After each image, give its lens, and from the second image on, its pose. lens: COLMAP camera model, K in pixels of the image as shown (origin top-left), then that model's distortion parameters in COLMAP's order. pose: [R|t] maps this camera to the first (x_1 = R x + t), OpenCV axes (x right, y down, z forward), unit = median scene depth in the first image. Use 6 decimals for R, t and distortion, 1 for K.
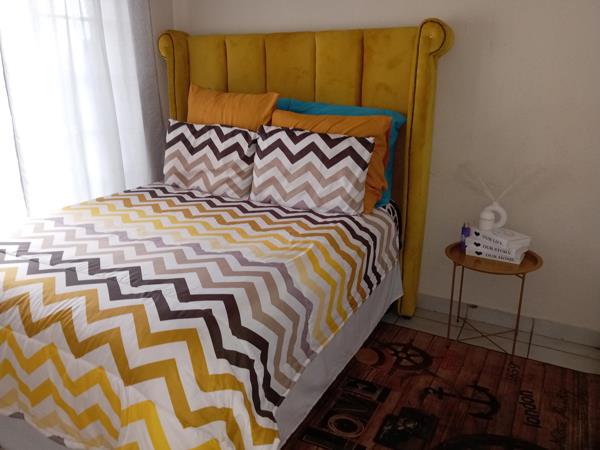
lens RADIAL K [[468.2, 0, 300.4], [0, 468.2, 221.6], [0, 0, 1]] dist [0.061952, -0.125969]
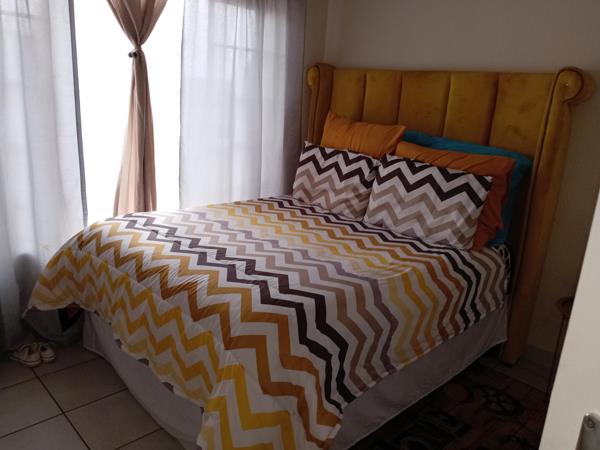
lens RADIAL K [[468.2, 0, 301.2], [0, 468.2, 225.5], [0, 0, 1]] dist [0.061952, -0.125969]
pose [[0.951509, 0.142494, -0.272627, 0.055244], [-0.155336, 0.987519, -0.026001, 0.014776], [0.265519, 0.067089, 0.961769, -0.079102]]
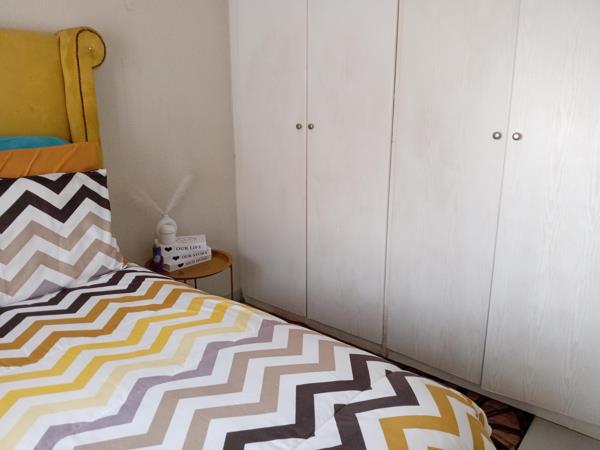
lens RADIAL K [[468.2, 0, 299.6], [0, 468.2, 223.9], [0, 0, 1]] dist [0.061952, -0.125969]
pose [[0.193475, -0.257540, 0.946700, -0.544294], [0.290654, 0.936662, 0.195409, -0.149807], [-0.937063, 0.237356, 0.256076, 0.508891]]
